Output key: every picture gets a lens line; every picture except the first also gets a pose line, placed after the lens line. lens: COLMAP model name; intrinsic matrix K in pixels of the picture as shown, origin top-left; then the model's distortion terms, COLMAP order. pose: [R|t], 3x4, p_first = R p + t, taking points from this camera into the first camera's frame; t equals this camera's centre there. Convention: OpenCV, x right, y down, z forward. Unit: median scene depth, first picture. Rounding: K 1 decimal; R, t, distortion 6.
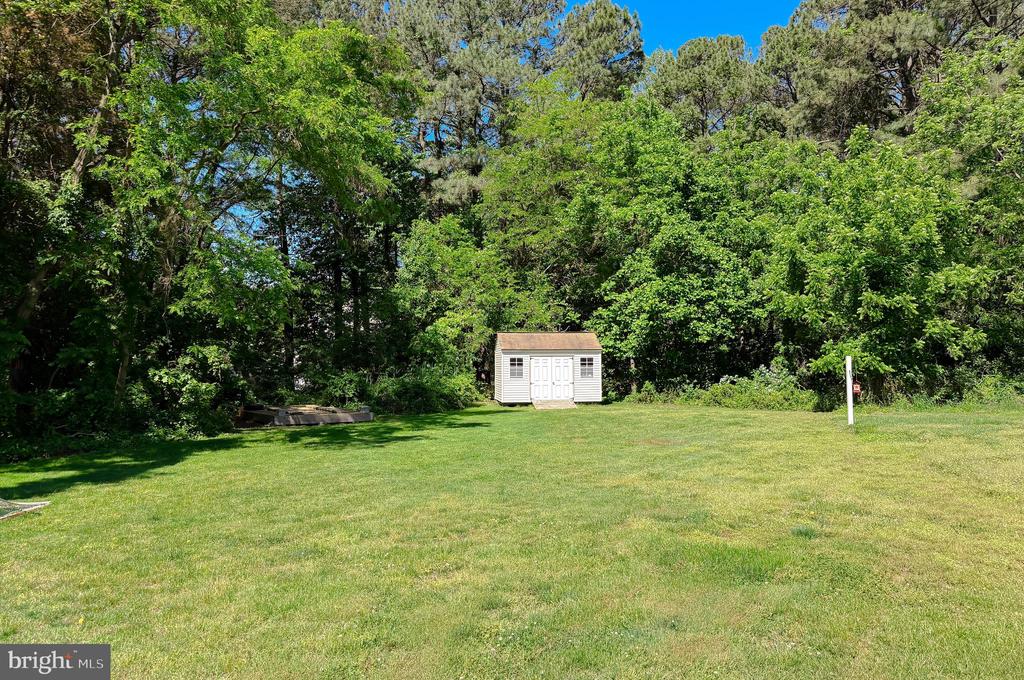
lens RADIAL K [[727.7, 0, 509.2], [0, 727.7, 340.9], [0, 0, 1]] dist [0.011835, -0.020602]
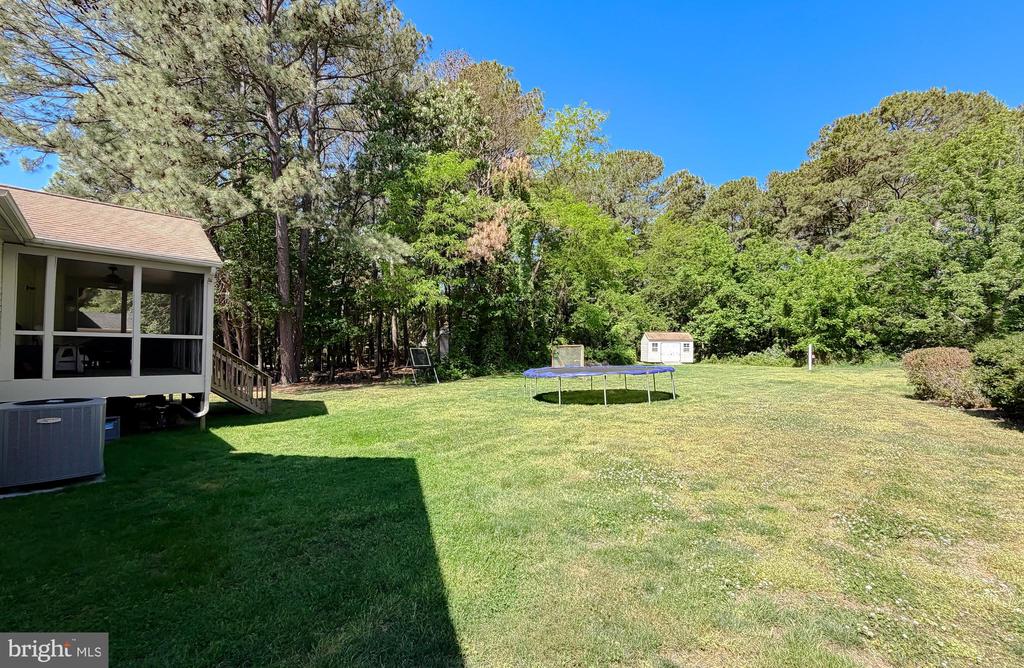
lens RADIAL K [[422.9, 0, 505.6], [0, 422.9, 351.8], [0, 0, 1]] dist [-0.004800, 0.000829]
pose [[0.982374, 0.017092, -0.186142, -0.225369], [-0.007840, 0.998702, 0.050326, -0.013970], [0.186760, -0.047979, 0.981233, -0.476370]]
